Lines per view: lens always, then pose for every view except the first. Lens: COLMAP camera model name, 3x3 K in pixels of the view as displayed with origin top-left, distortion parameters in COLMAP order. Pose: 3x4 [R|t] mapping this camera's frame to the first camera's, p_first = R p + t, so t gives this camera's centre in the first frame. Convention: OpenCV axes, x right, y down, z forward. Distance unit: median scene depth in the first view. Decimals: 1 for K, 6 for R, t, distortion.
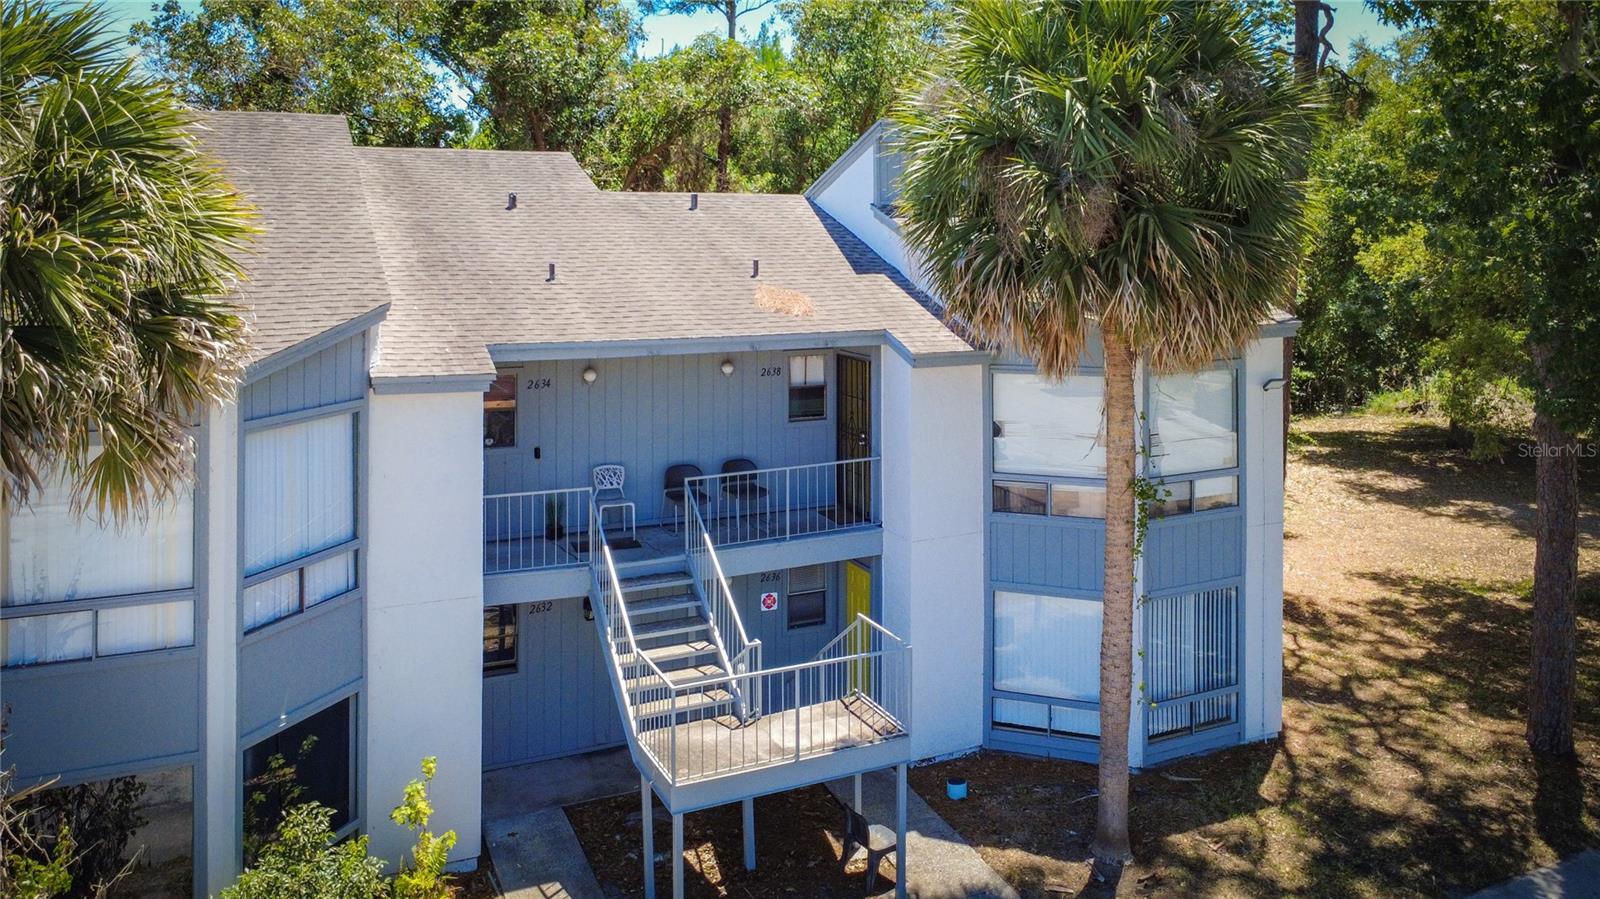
lens RADIAL K [[1237.2, 0, 865.0], [0, 1237.2, 237.1], [0, 0, 1]] dist [-0.000545, 0.001815]
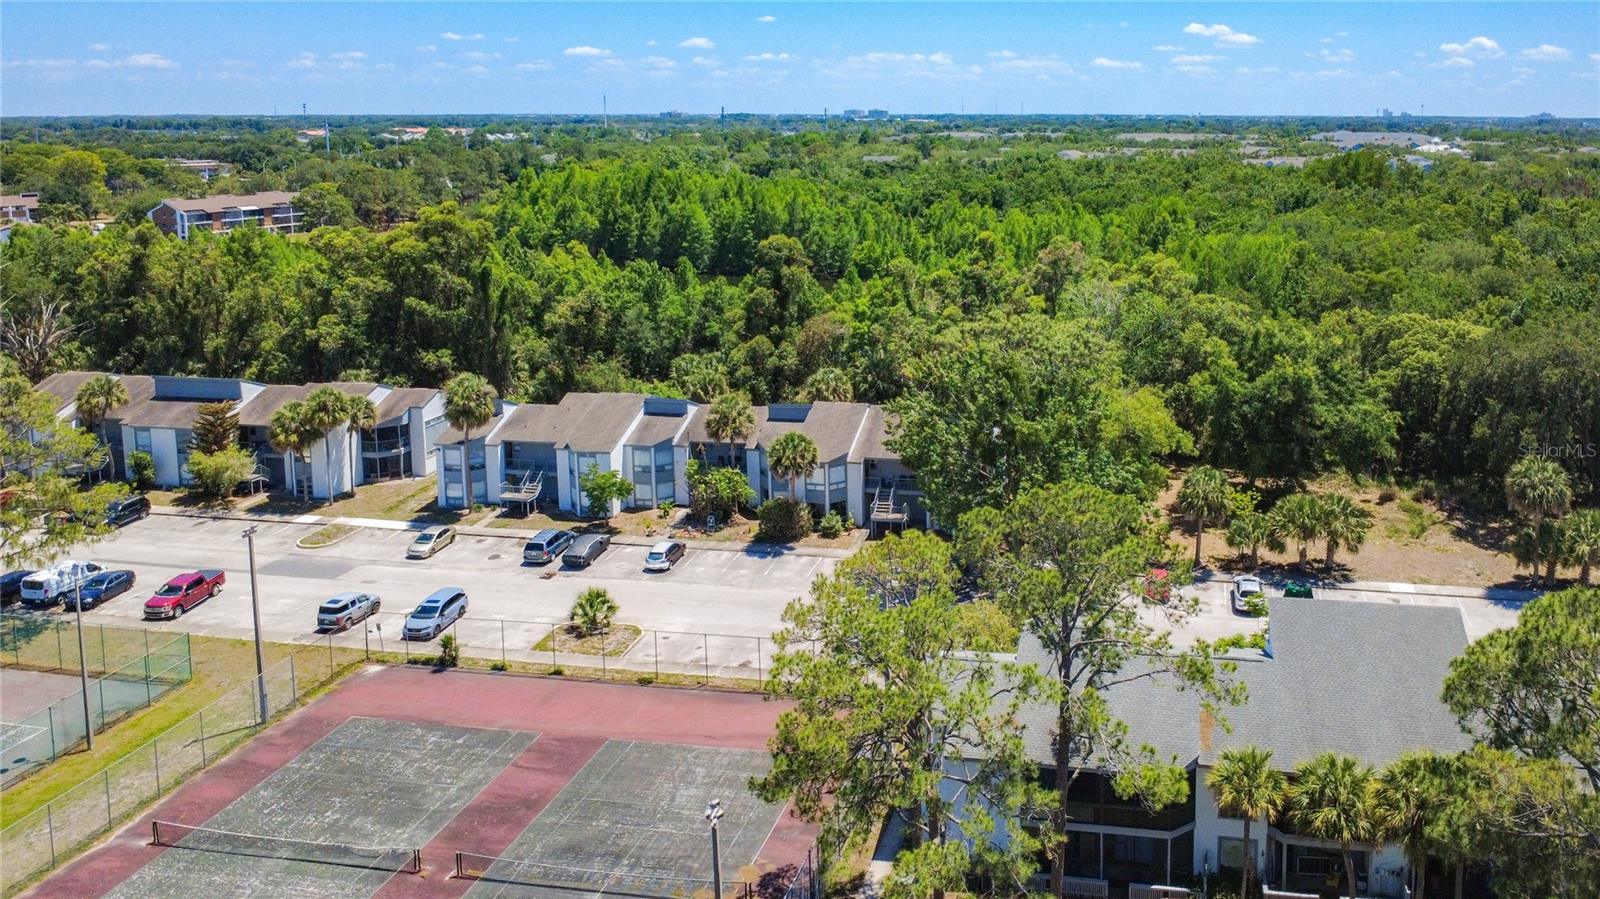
lens RADIAL K [[1237.2, 0, 952.4], [0, 1237.2, 293.2], [0, 0, 1]] dist [-0.000545, 0.001815]
pose [[0.806650, 0.084155, -0.585007, 3.793269], [-0.002918, 0.990366, 0.138444, -1.662039], [0.591022, -0.109969, 0.799124, -3.888347]]
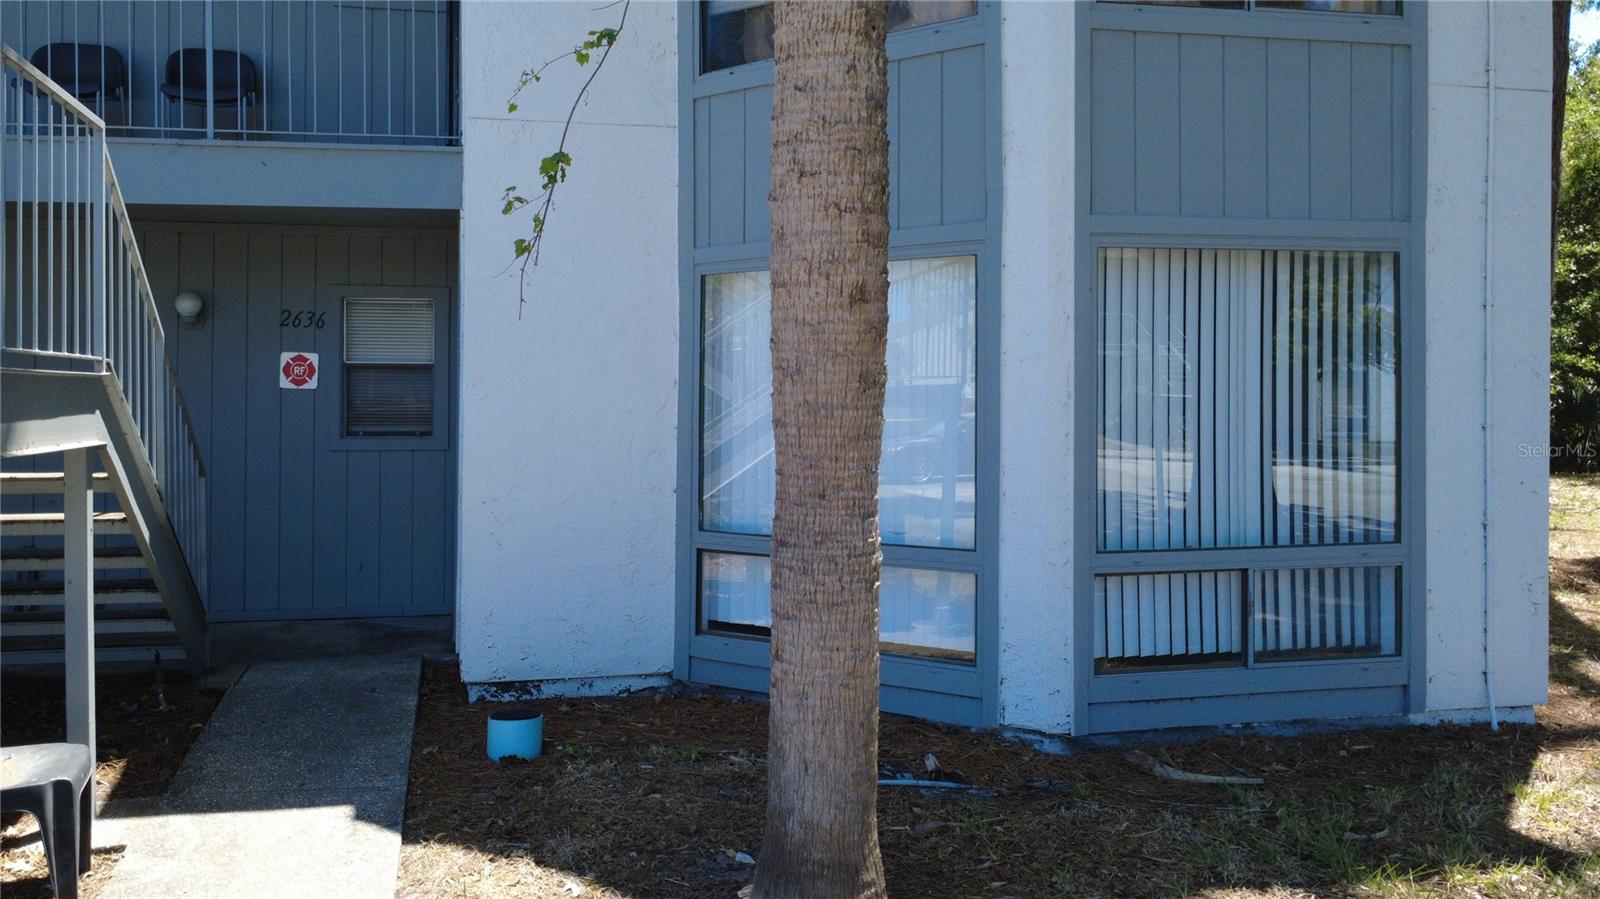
lens RADIAL K [[1237.2, 0, 694.7], [0, 1237.2, 397.8], [0, 0, 1]] dist [-0.000545, 0.001815]
pose [[0.964050, 0.004176, -0.265687, 0.214280], [-0.007064, 0.999926, -0.009912, 0.342644], [0.265626, 0.011432, 0.964008, 0.650346]]
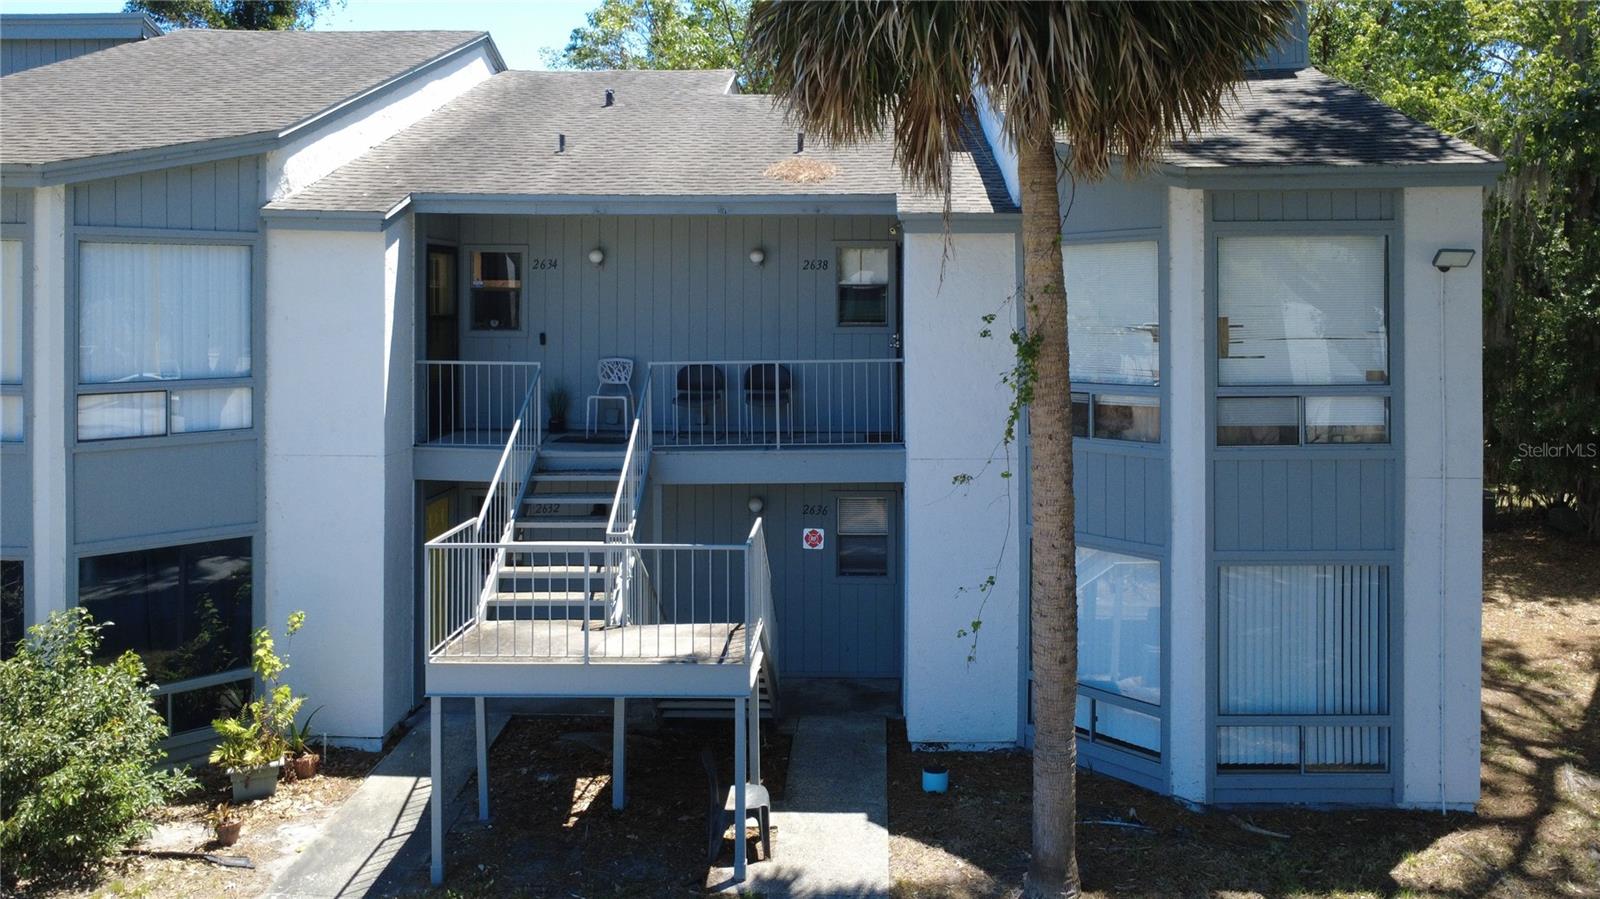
lens RADIAL K [[1237.2, 0, 841.3], [0, 1237.2, 307.5], [0, 0, 1]] dist [-0.000545, 0.001815]
pose [[0.885793, 0.004588, -0.464057, 0.364847], [-0.005475, 0.999985, -0.000564, 0.153239], [0.464047, 0.003041, 0.885805, 0.292810]]
